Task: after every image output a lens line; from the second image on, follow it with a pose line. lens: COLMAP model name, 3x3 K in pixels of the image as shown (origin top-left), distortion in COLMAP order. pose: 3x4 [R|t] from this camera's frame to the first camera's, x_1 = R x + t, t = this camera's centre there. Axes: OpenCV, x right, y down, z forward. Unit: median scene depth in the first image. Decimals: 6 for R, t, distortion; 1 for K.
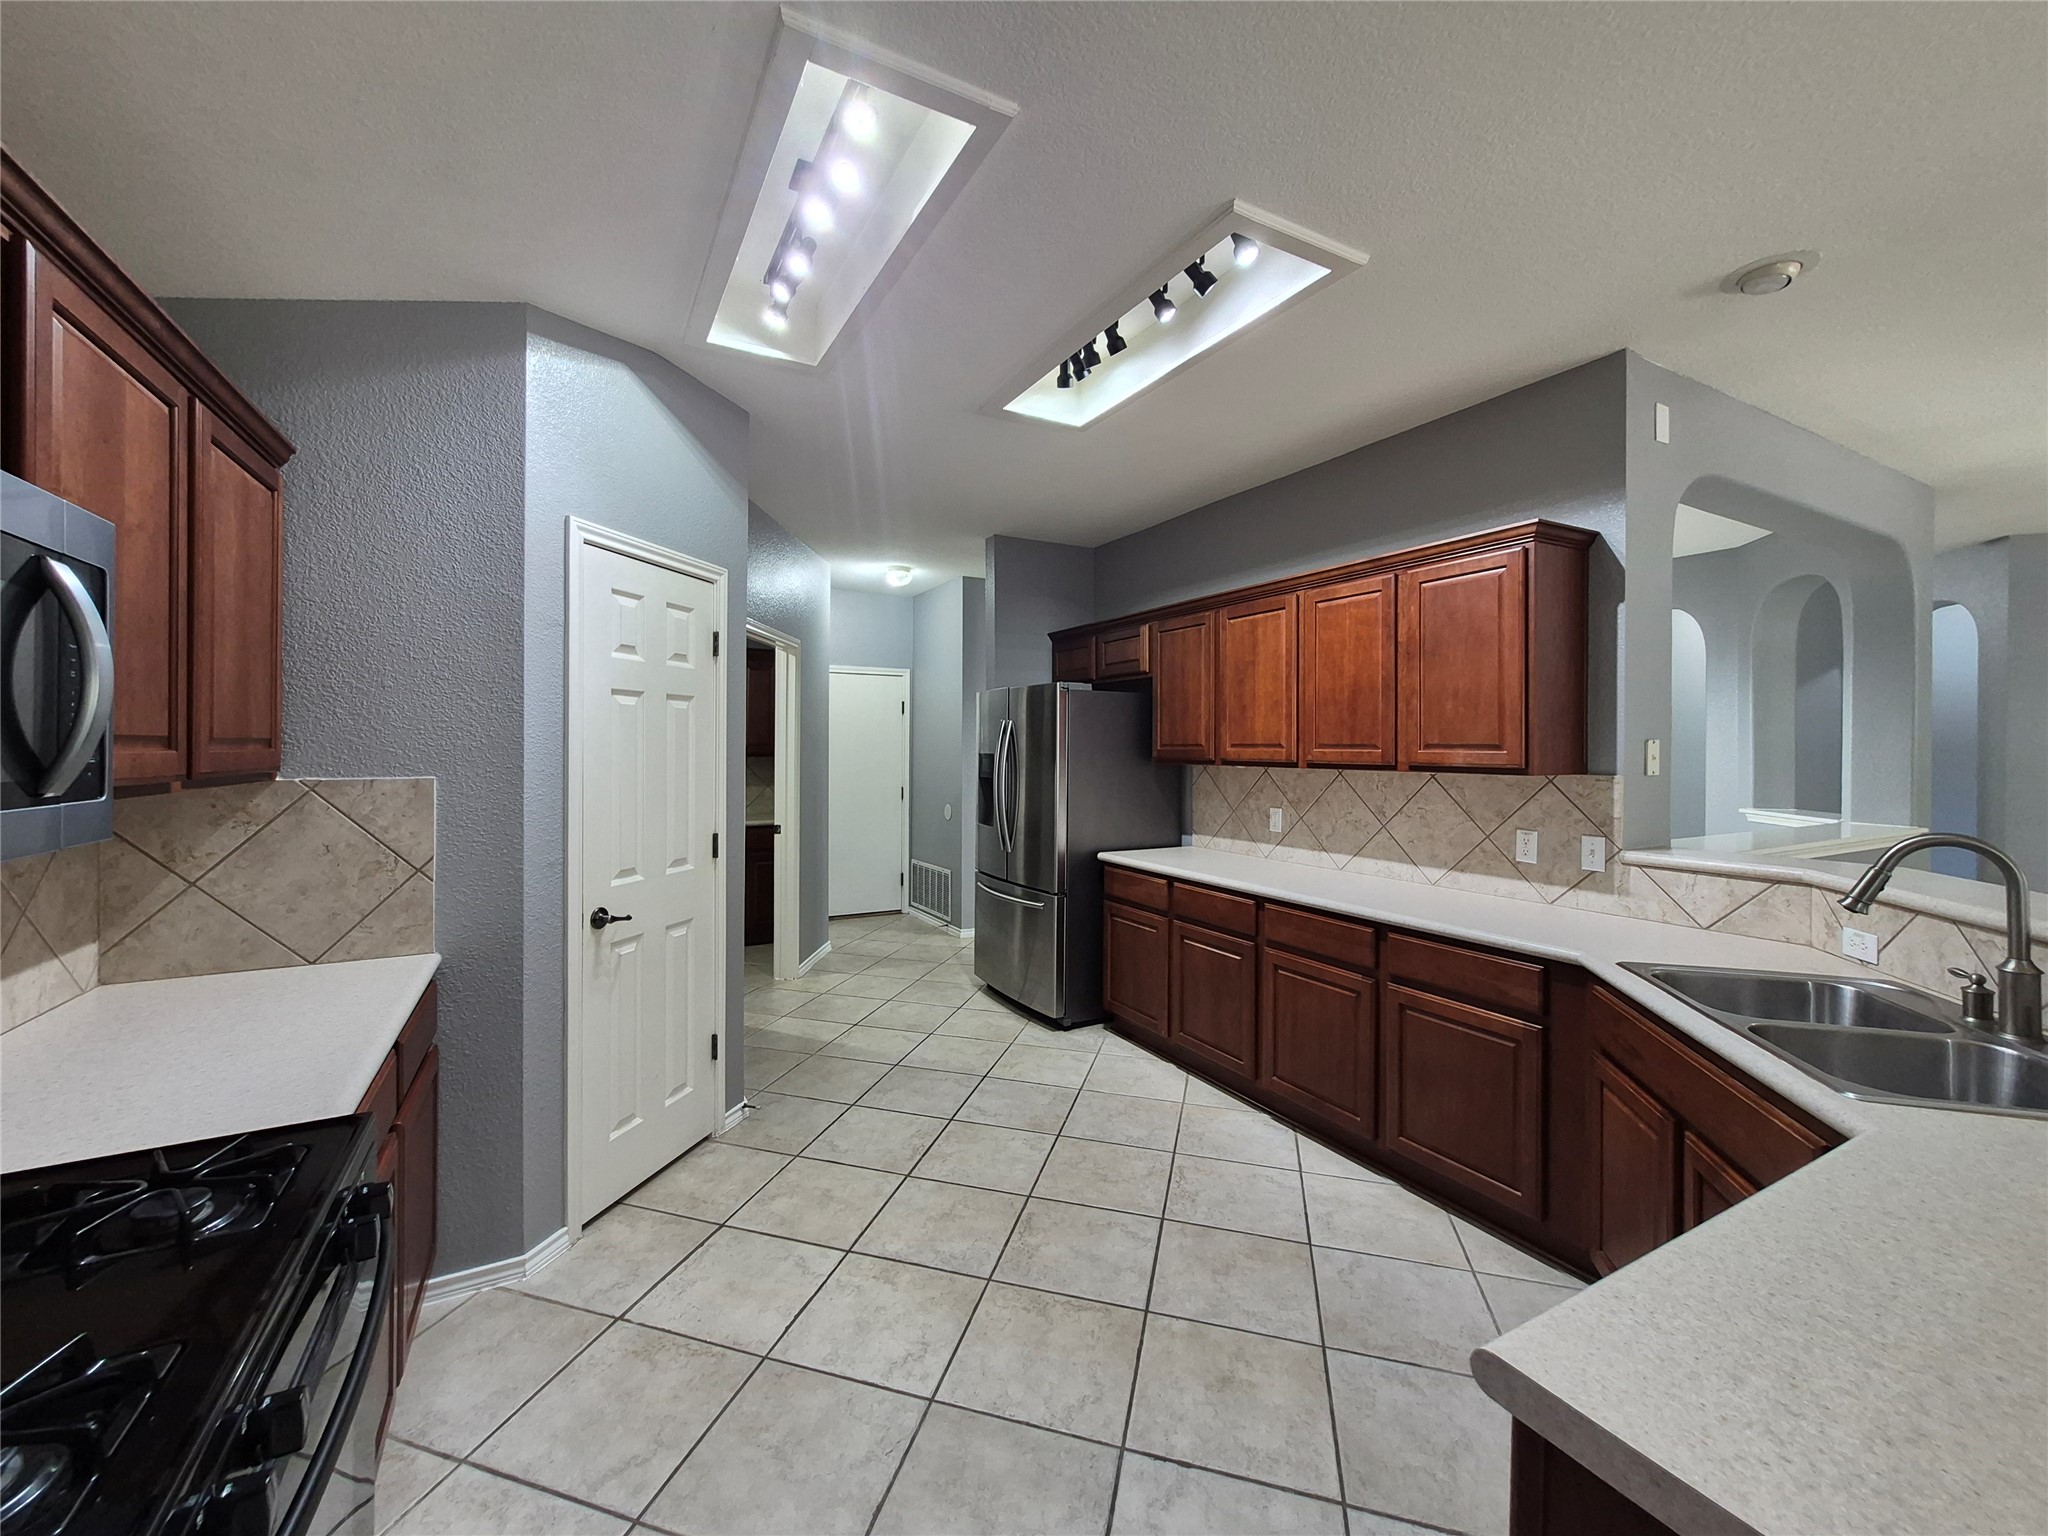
lens RADIAL K [[802.2, 0, 1002.3], [0, 802.2, 761.0], [0, 0, 1]] dist [0.001569, -0.001023]
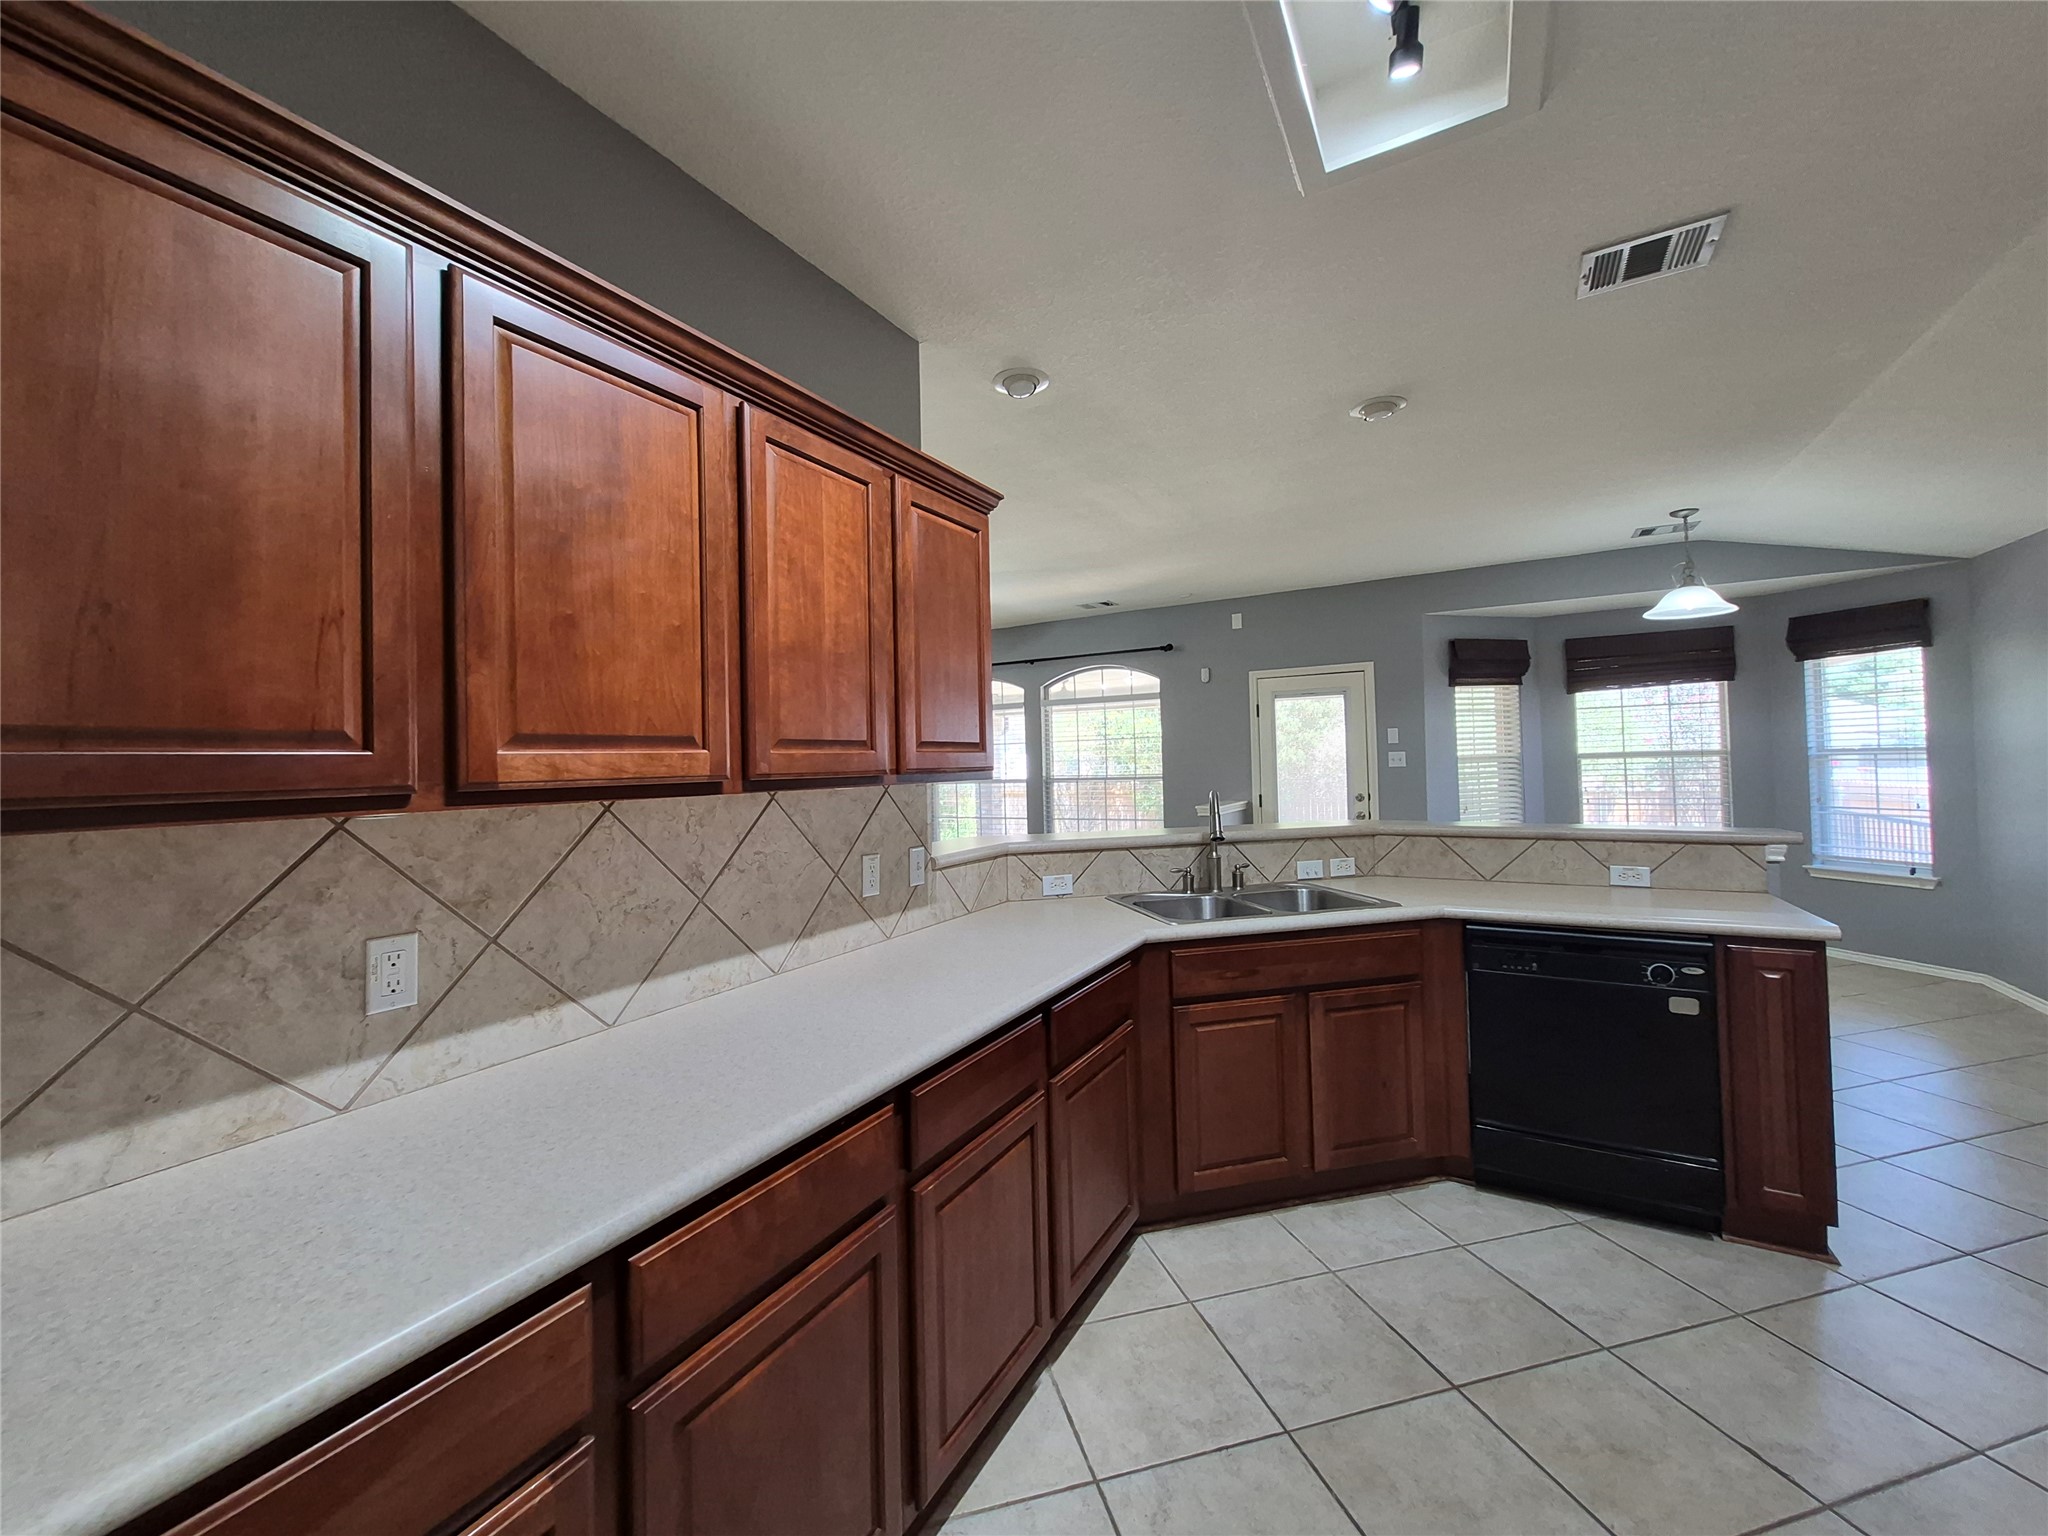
lens RADIAL K [[802.2, 0, 994.8], [0, 802.2, 744.7], [0, 0, 1]] dist [0.001569, -0.001023]
pose [[-0.515317, 0.031109, 0.856435, -0.095736], [0.039075, 0.999155, -0.012782, -0.007888], [-0.856108, 0.026878, -0.516097, 1.331585]]
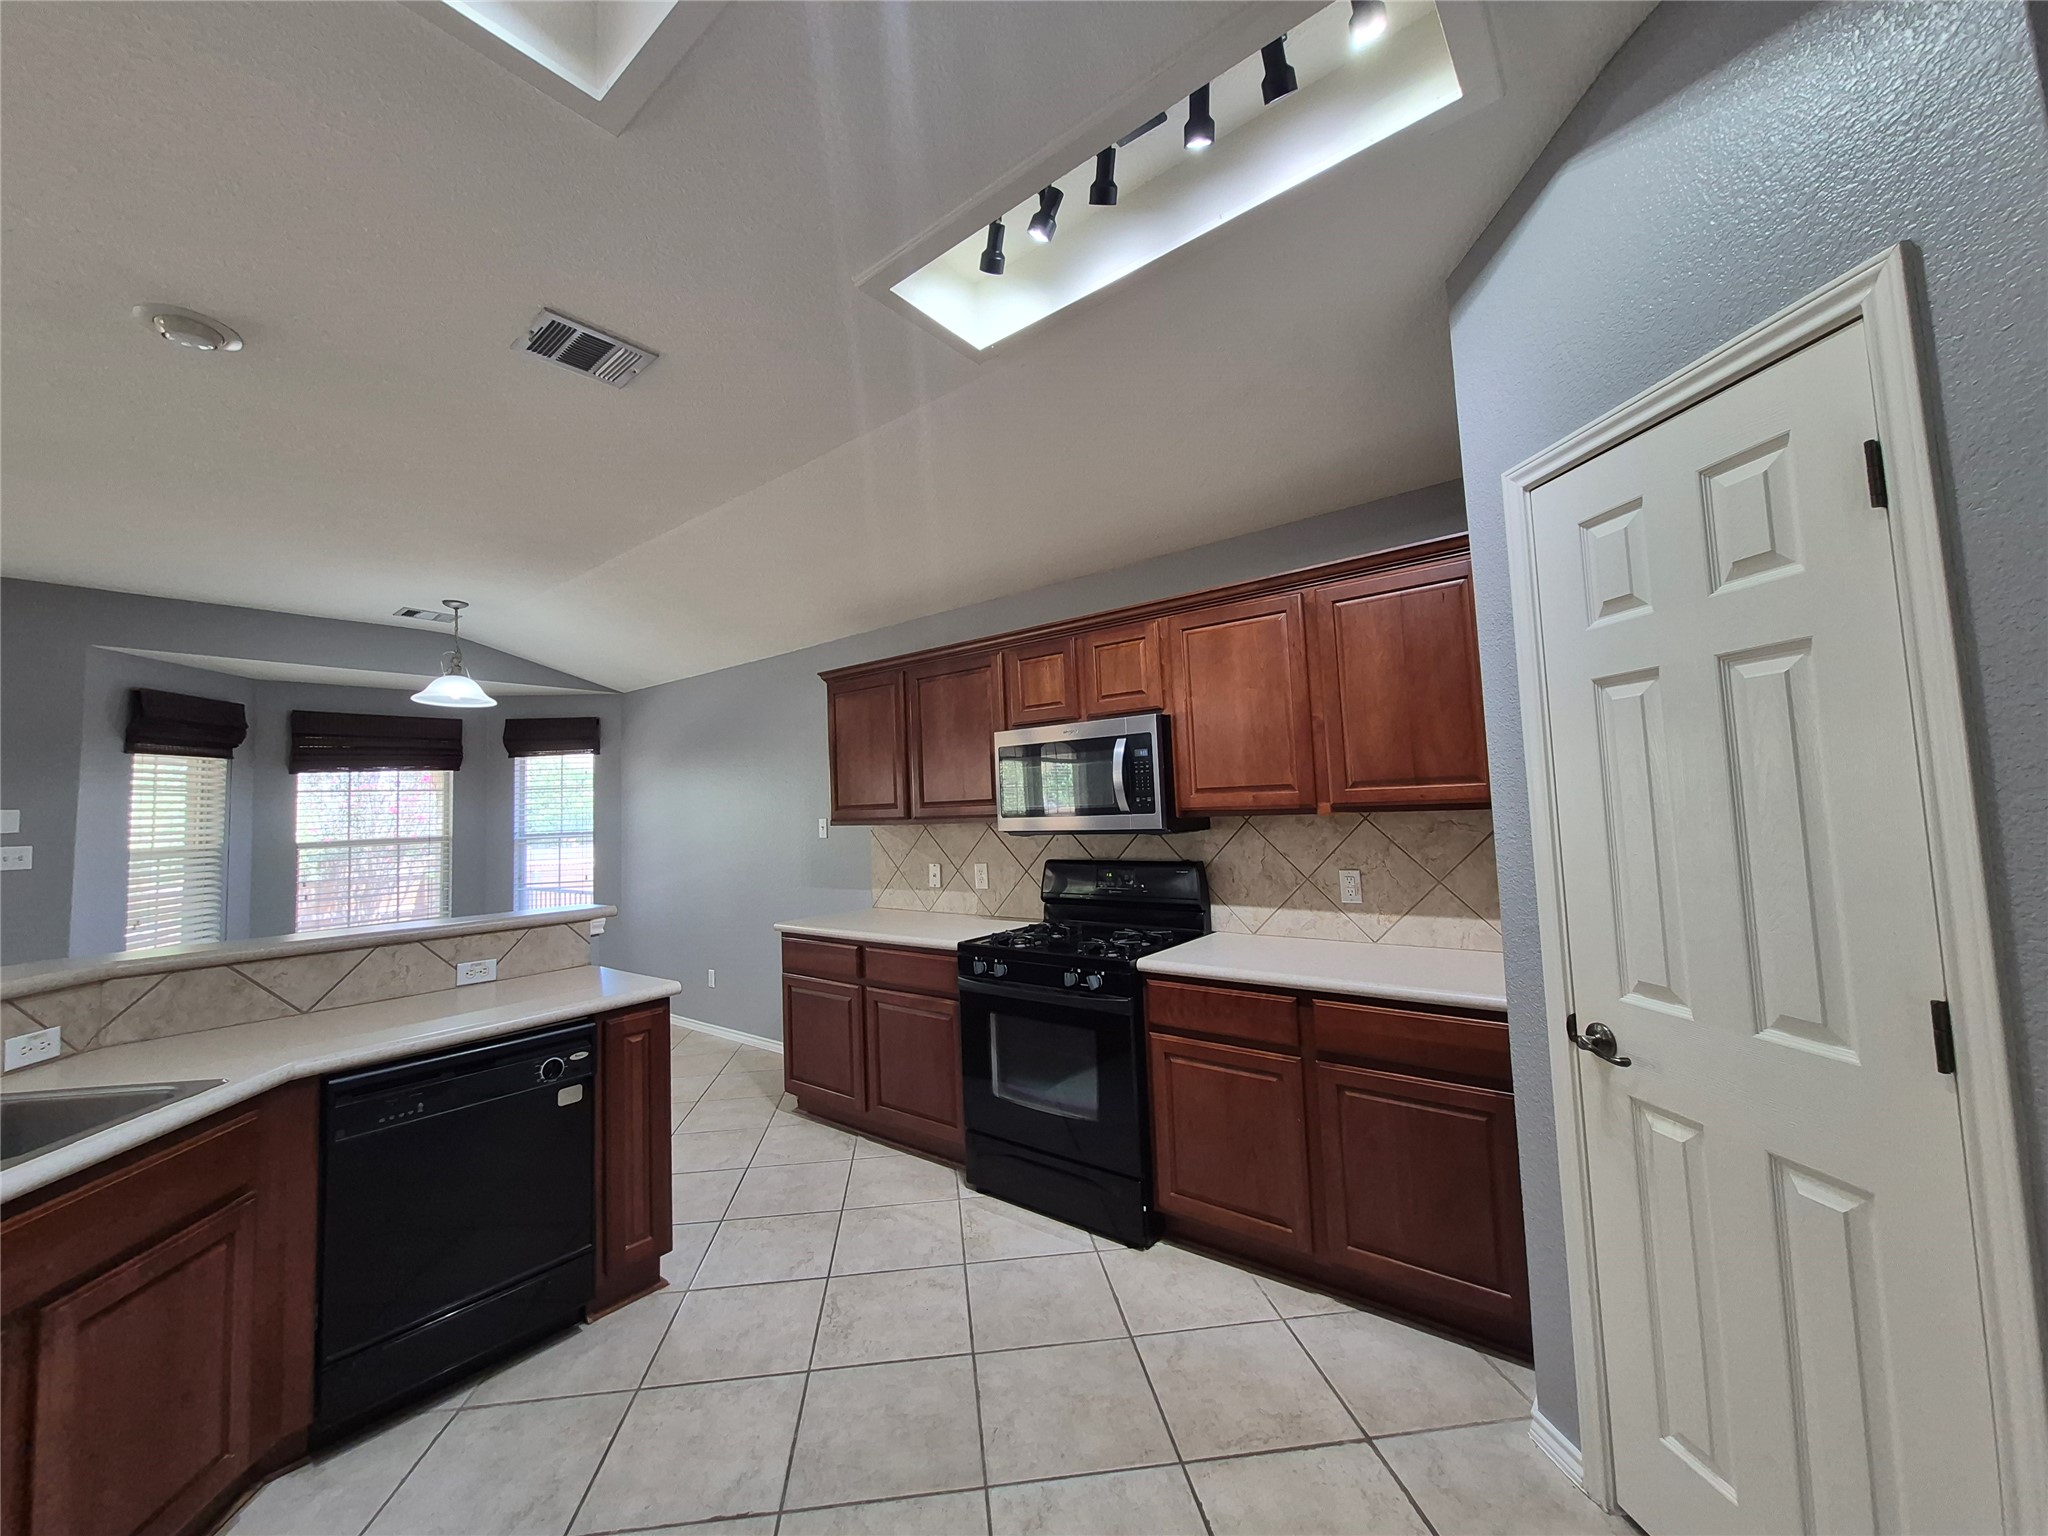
lens RADIAL K [[802.2, 0, 1010.4], [0, 802.2, 748.7], [0, 0, 1]] dist [0.001569, -0.001023]
pose [[-0.923001, 0.004828, -0.384768, 0.134207], [0.029712, 0.997830, -0.058754, -0.010811], [0.383650, -0.065662, -0.921141, 1.253134]]
